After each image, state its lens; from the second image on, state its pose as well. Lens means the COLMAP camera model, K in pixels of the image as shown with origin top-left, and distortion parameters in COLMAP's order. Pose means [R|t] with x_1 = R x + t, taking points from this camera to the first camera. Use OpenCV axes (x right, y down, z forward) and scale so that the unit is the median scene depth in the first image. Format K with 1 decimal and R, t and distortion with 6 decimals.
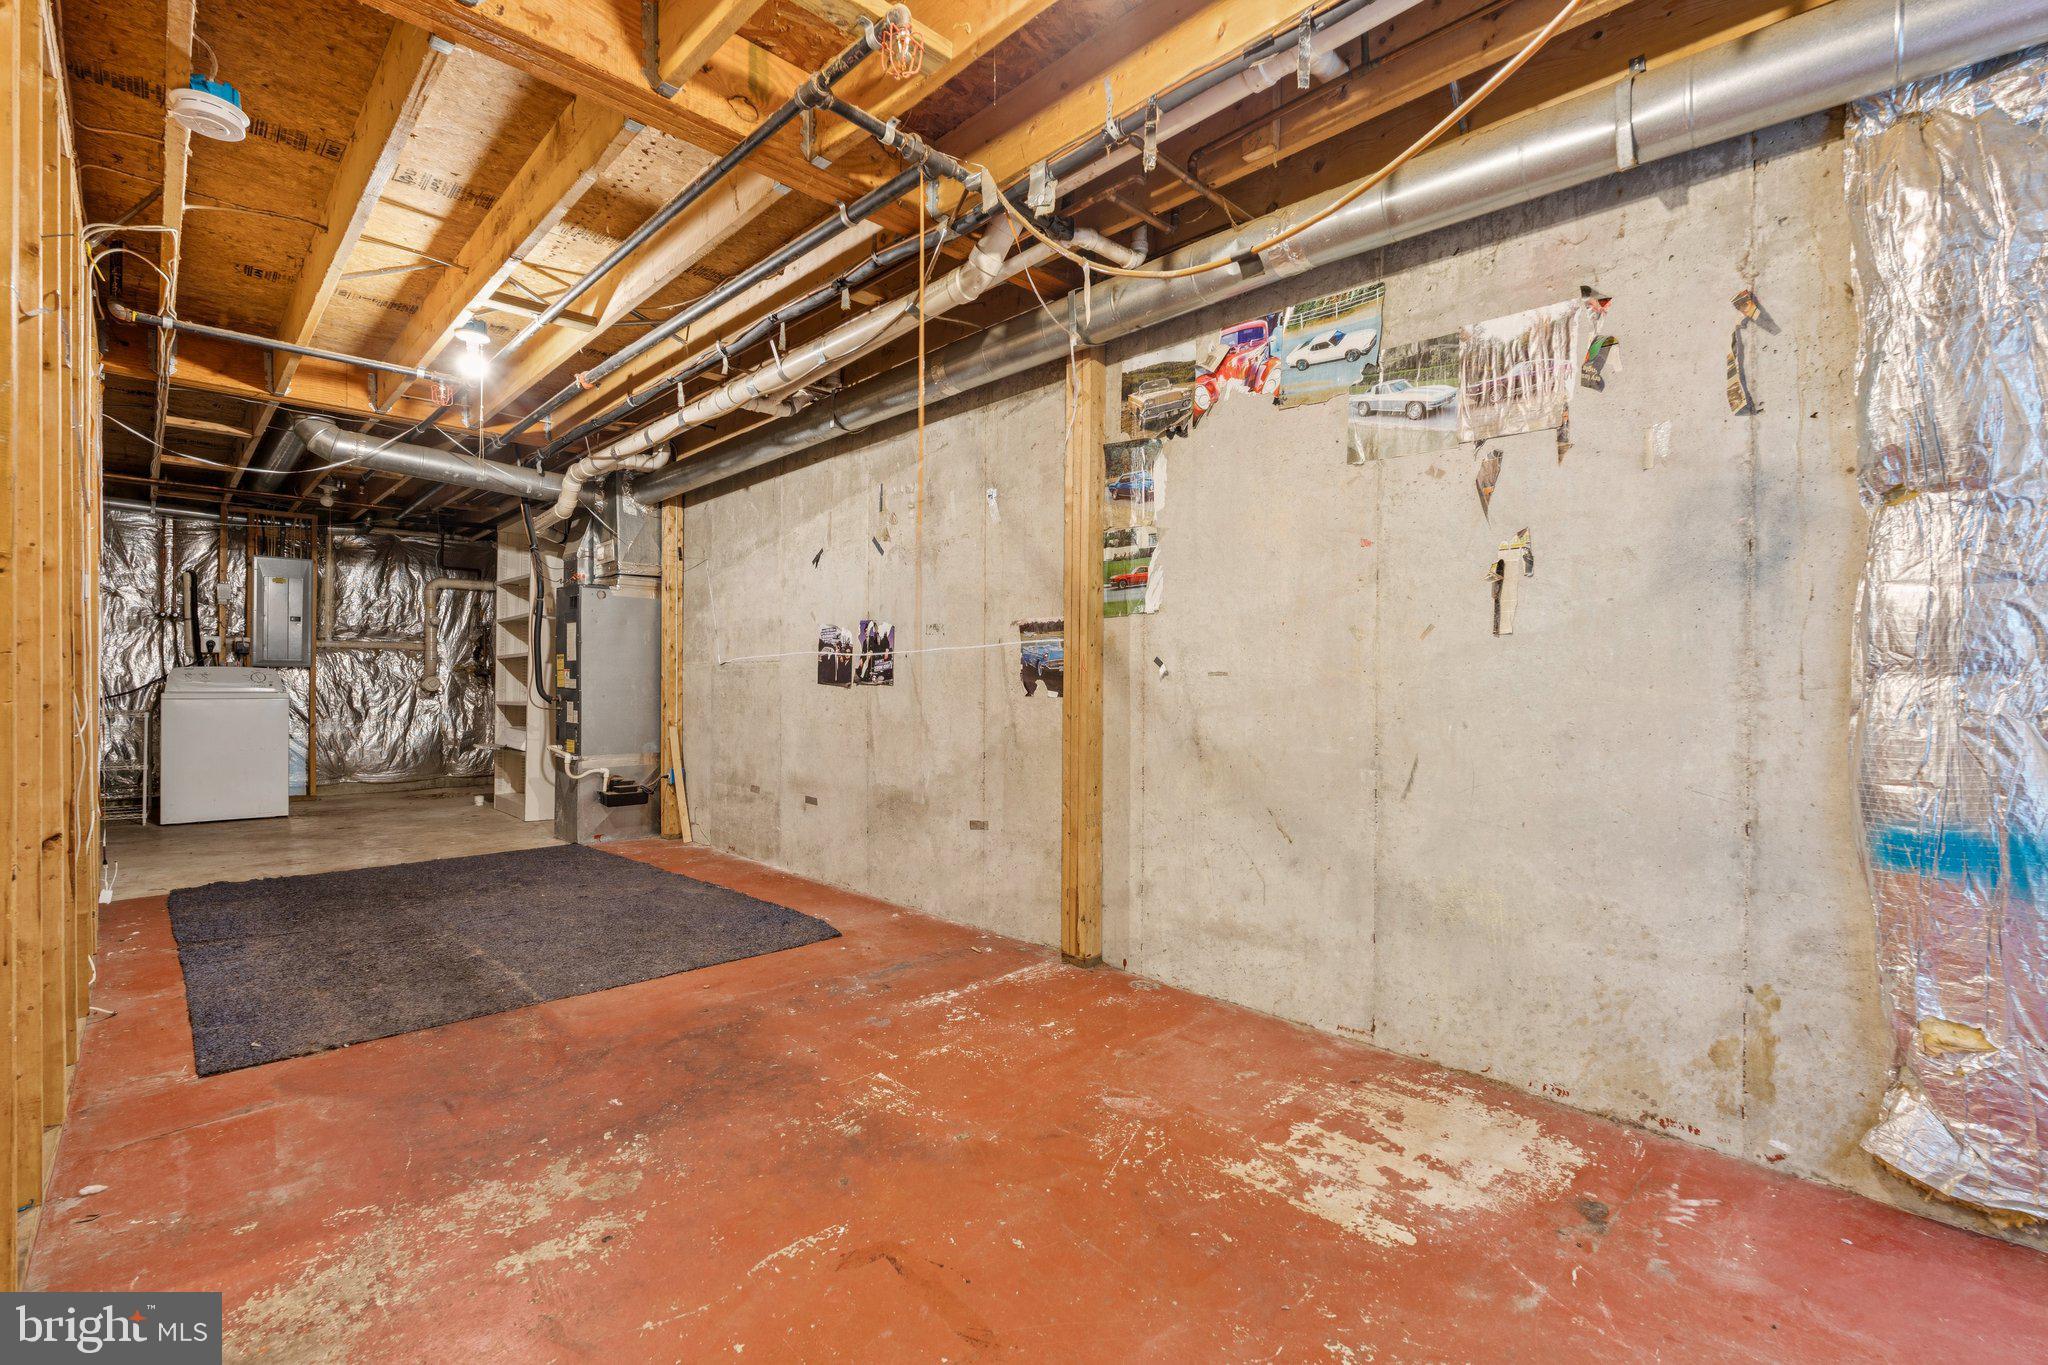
lens RADIAL K [[906.9, 0, 1004.1], [0, 906.9, 672.7], [0, 0, 1]] dist [-0.006989, 0.000196]
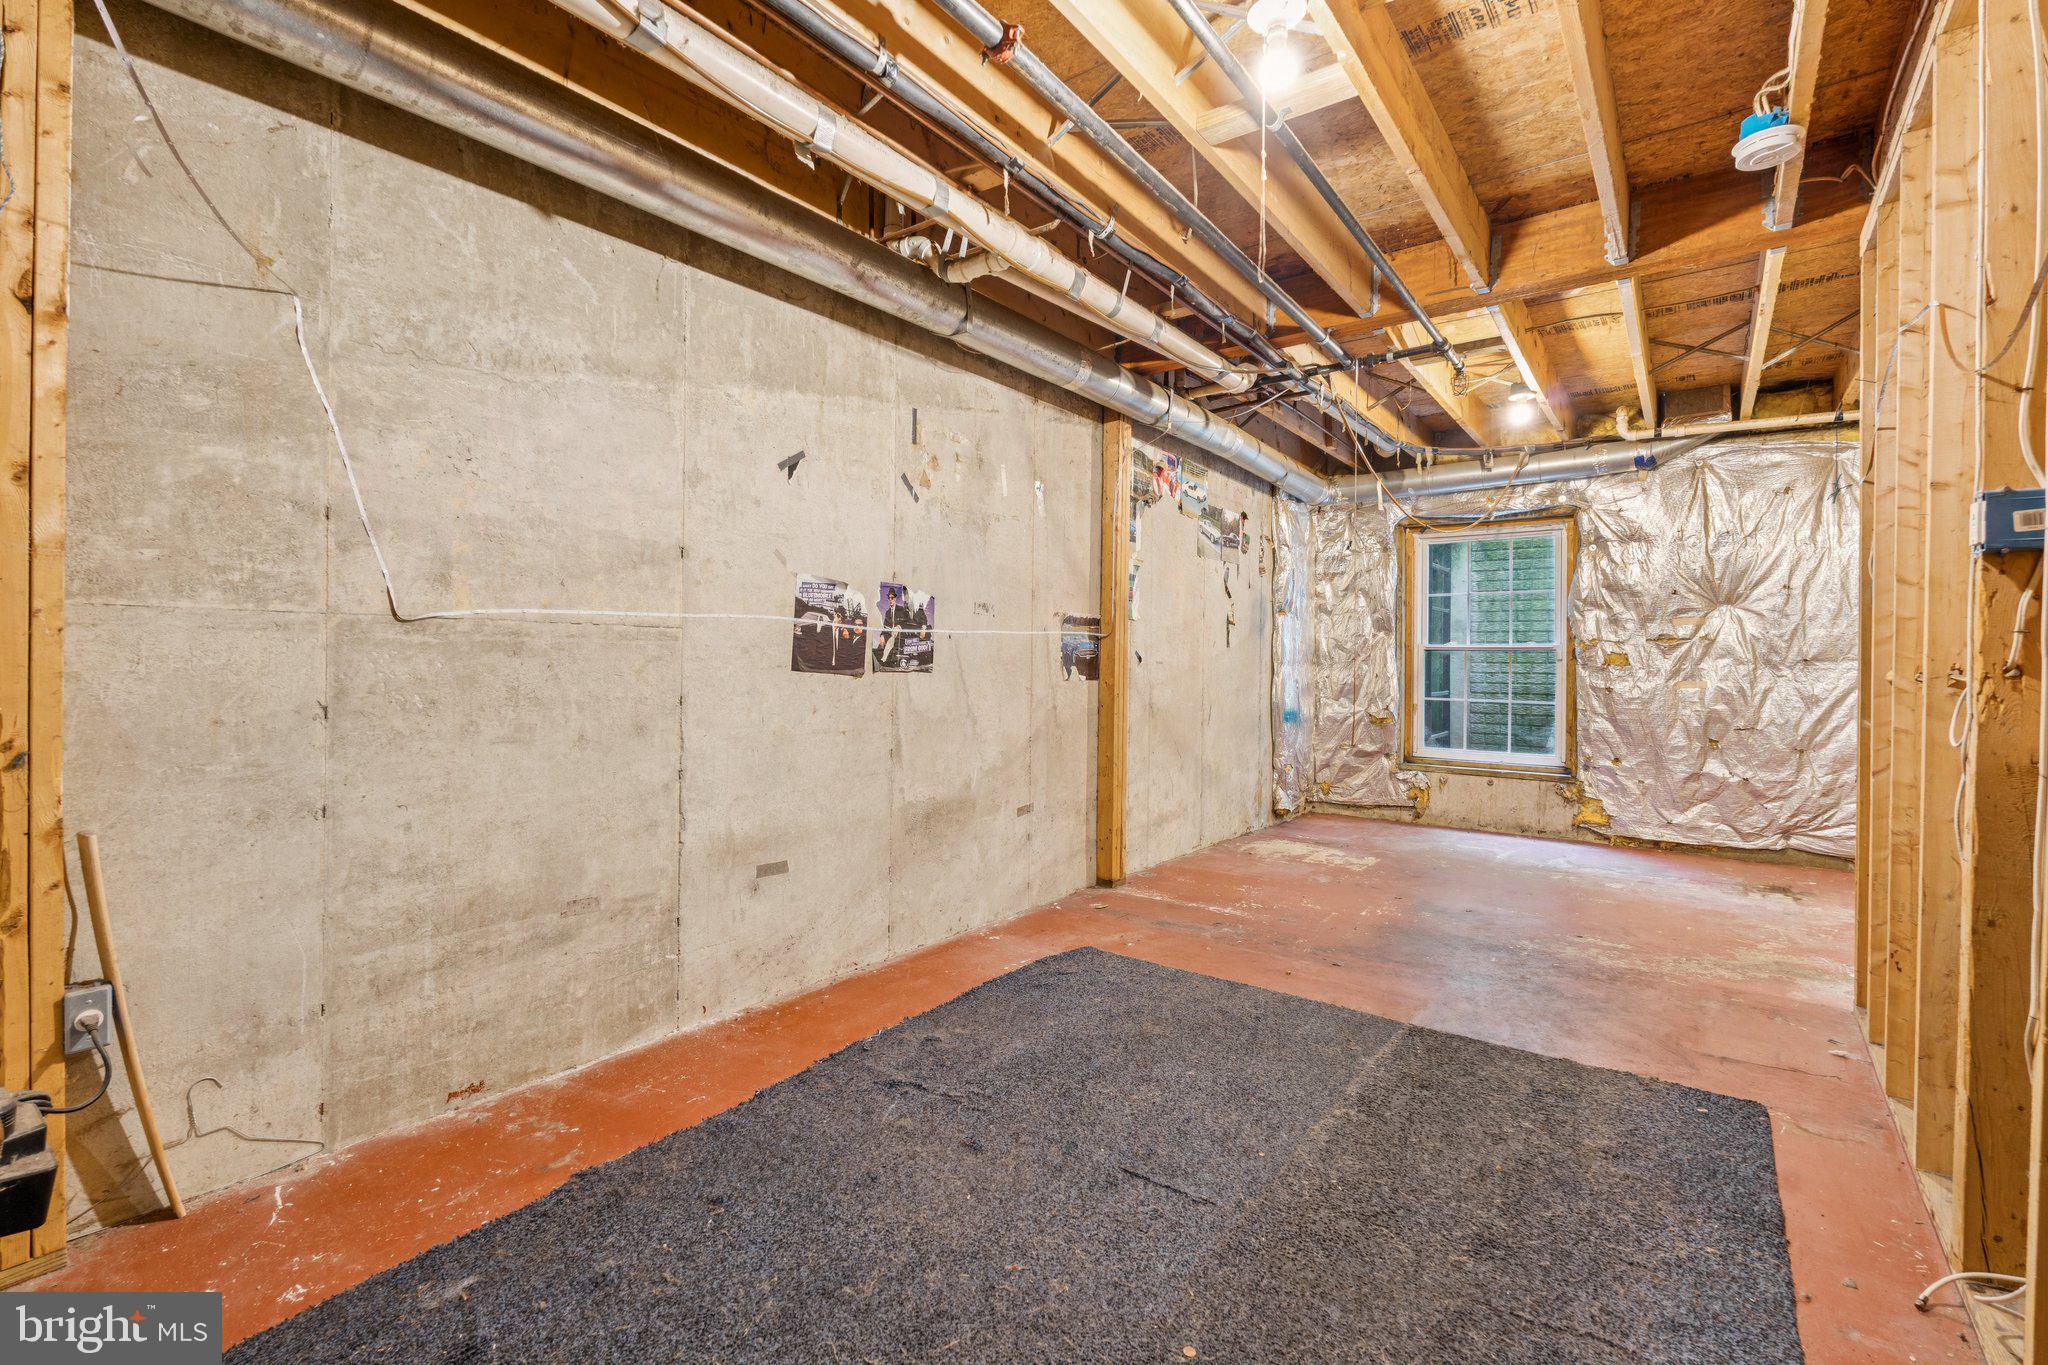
lens RADIAL K [[938.9, 0, 1008.8], [0, 938.9, 646.1], [0, 0, 1]] dist [-0.011107, -0.000062]
pose [[-0.168595, 0.010240, 0.985632, -0.940737], [-0.023452, 0.999621, -0.014396, 0.001563], [-0.985406, -0.025542, -0.168291, 1.067808]]
